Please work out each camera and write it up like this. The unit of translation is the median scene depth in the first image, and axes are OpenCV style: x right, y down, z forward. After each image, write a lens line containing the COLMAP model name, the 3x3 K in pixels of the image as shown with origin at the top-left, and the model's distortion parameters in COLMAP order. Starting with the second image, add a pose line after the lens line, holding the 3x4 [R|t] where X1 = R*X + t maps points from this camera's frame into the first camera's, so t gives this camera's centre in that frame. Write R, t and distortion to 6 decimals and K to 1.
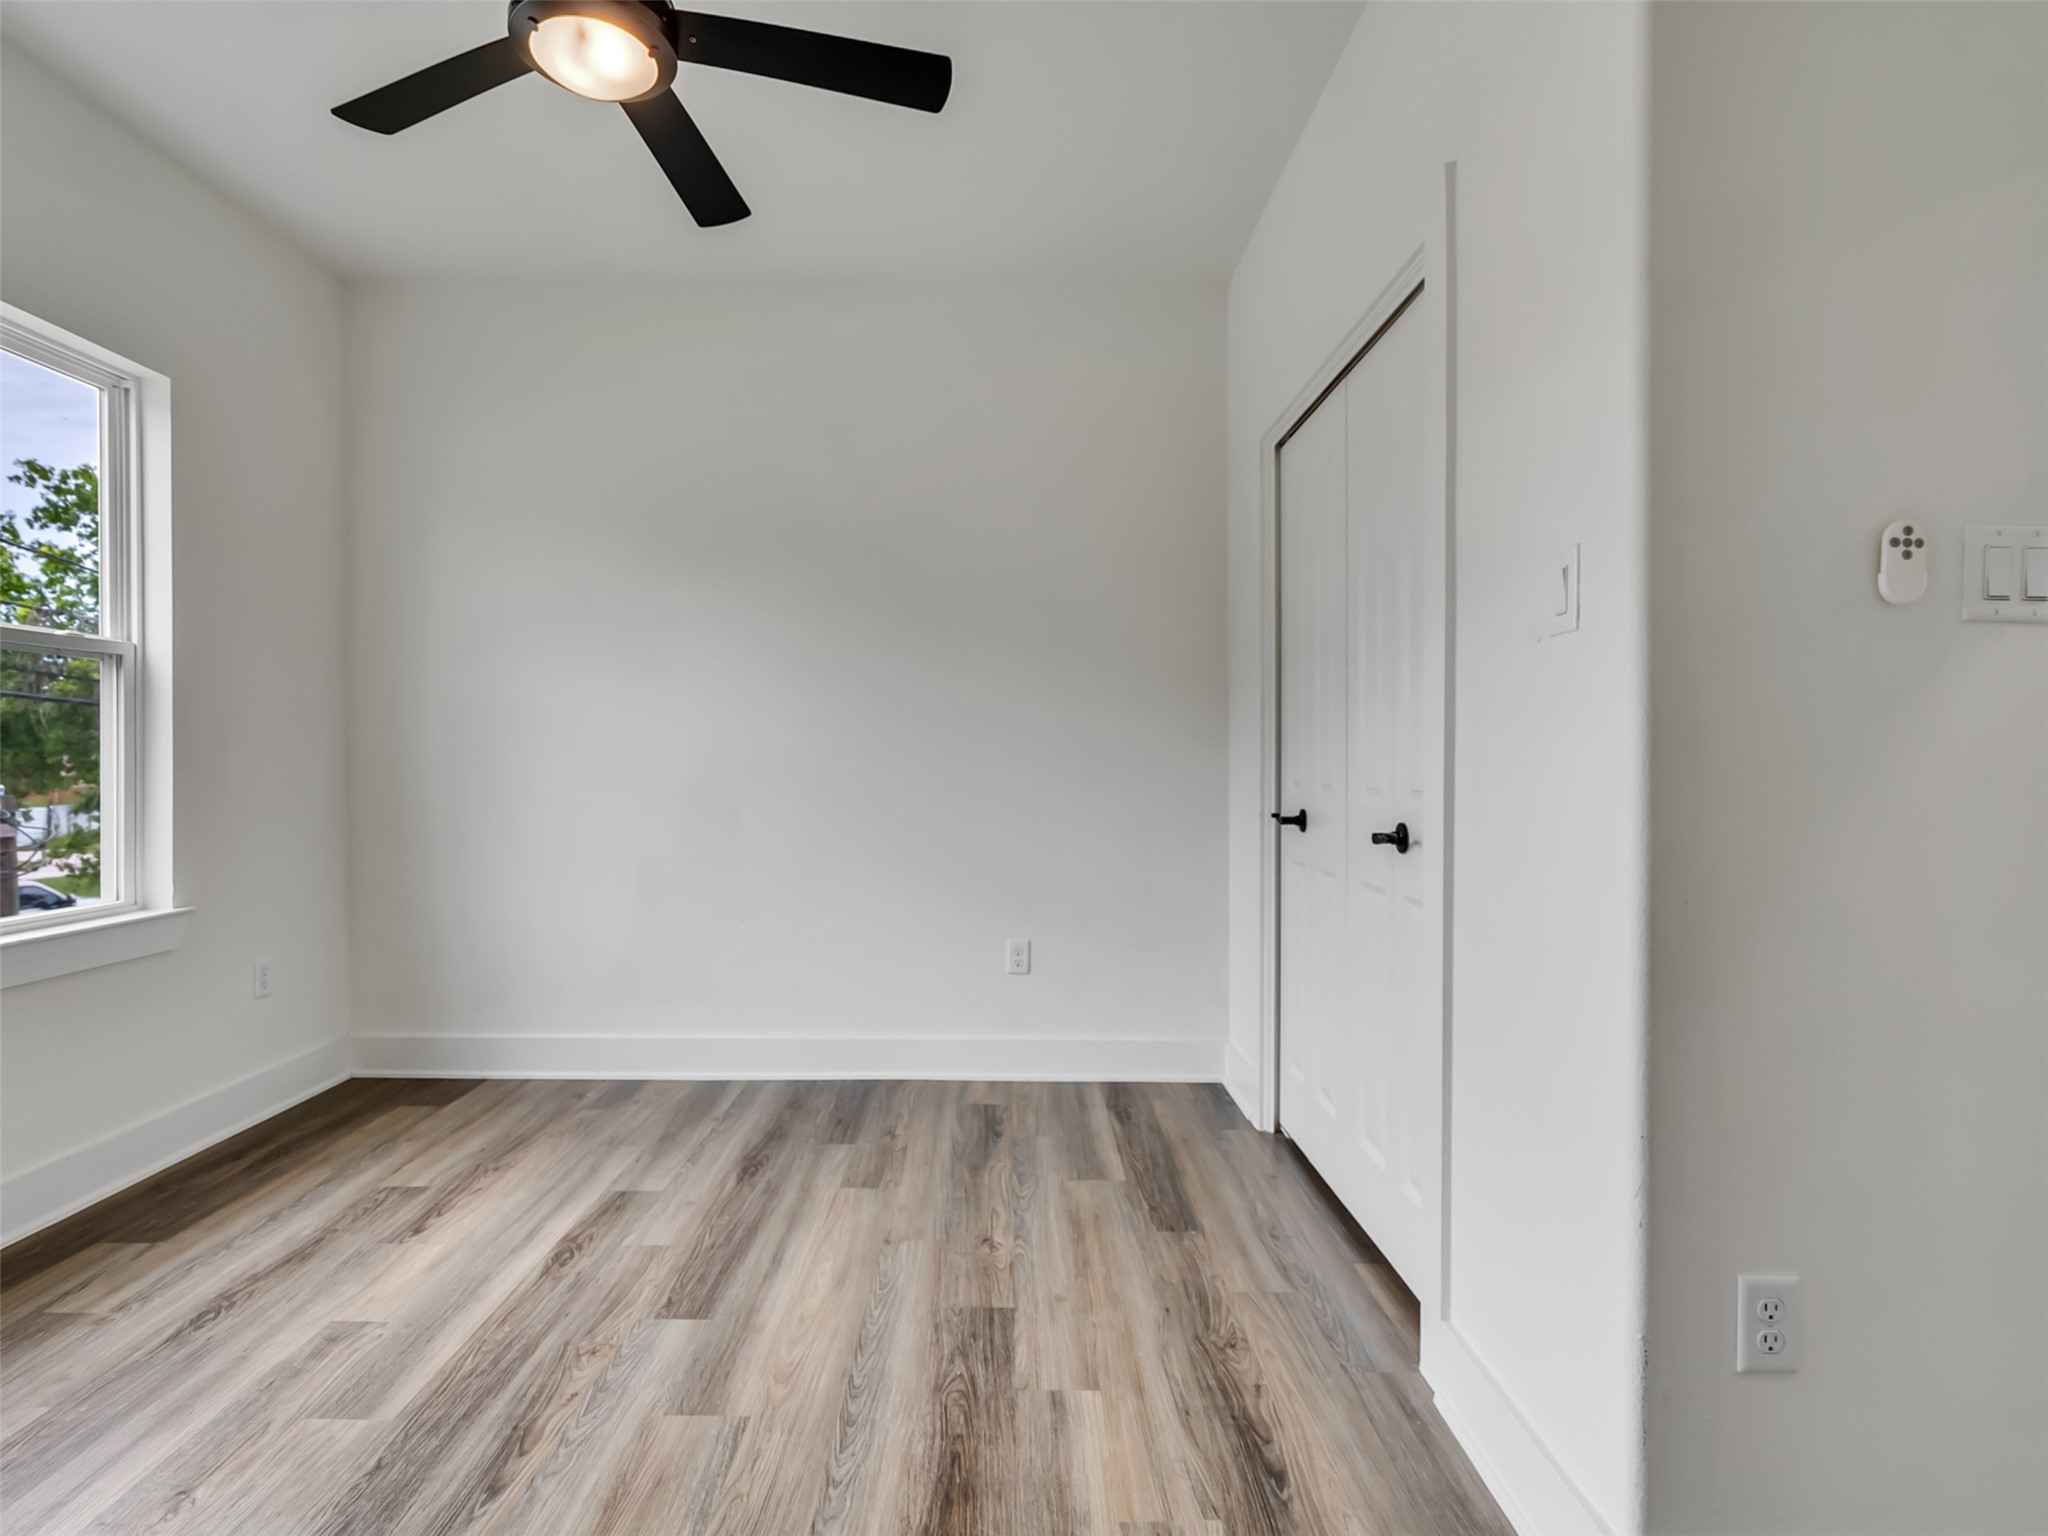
lens RADIAL K [[1064.9, 0, 1024.0], [0, 1064.9, 768.0], [0, 0, 1]] dist [0.077662, -0.036428]
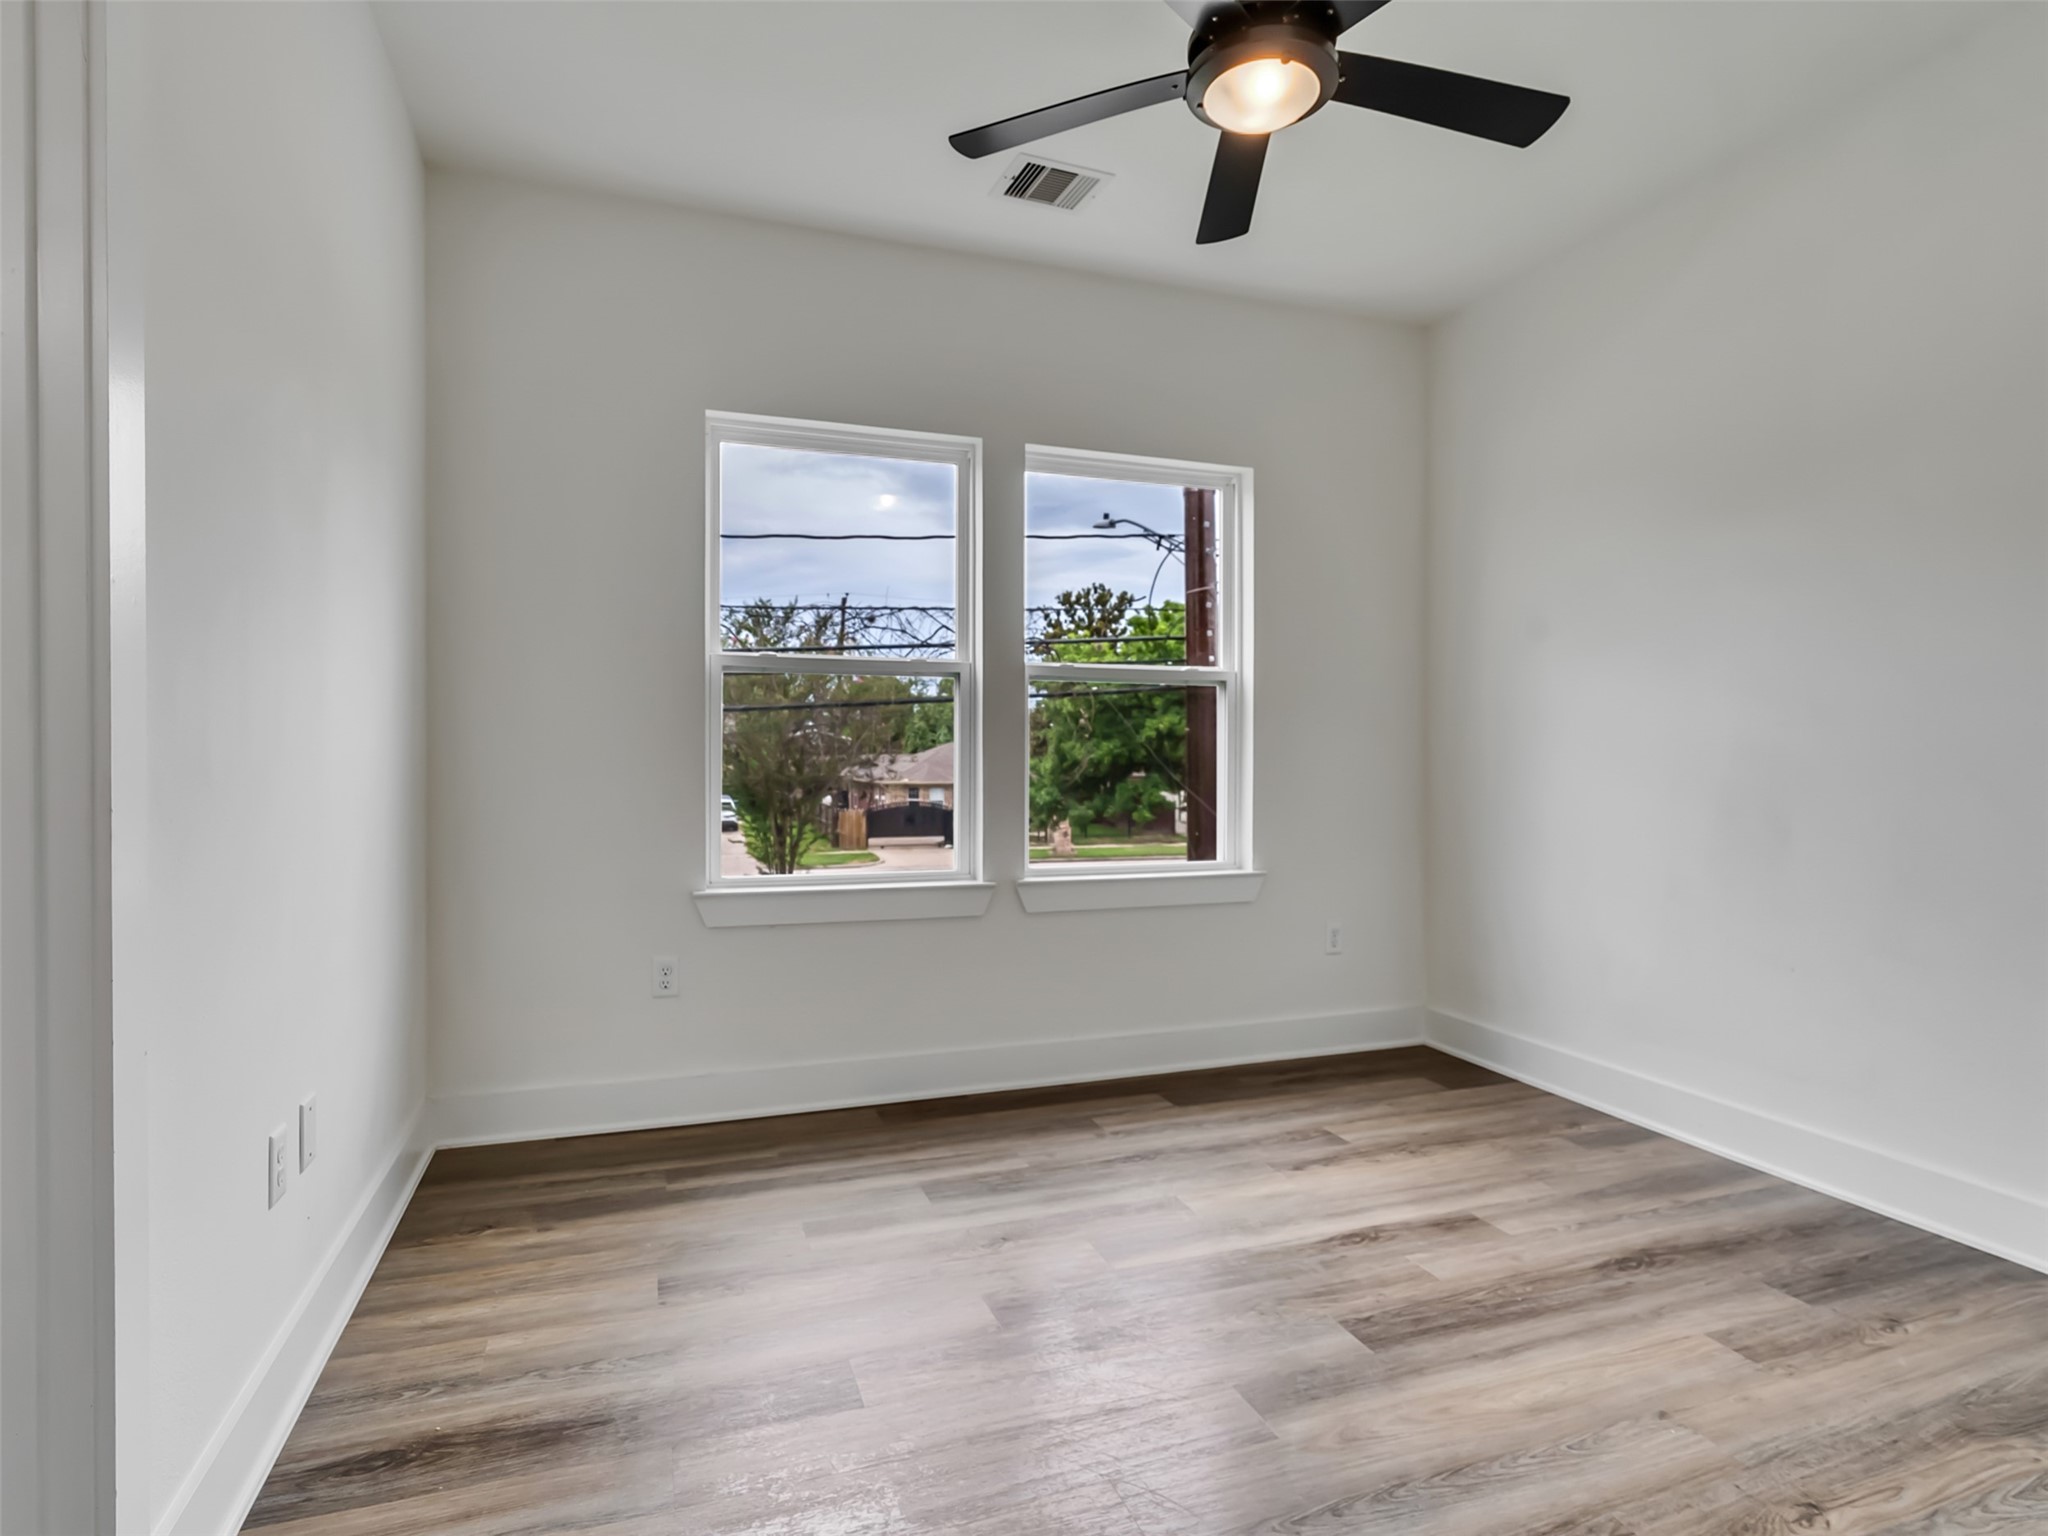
lens RADIAL K [[1060.4, 0, 1001.9], [0, 1060.4, 768.1], [0, 0, 1]] dist [-0.005396, 0.005120]
pose [[0.313181, -0.001672, -0.949692, 0.364326], [-0.000906, 0.999997, -0.002059, -0.001721], [0.949693, 0.001505, 0.313179, 0.298412]]
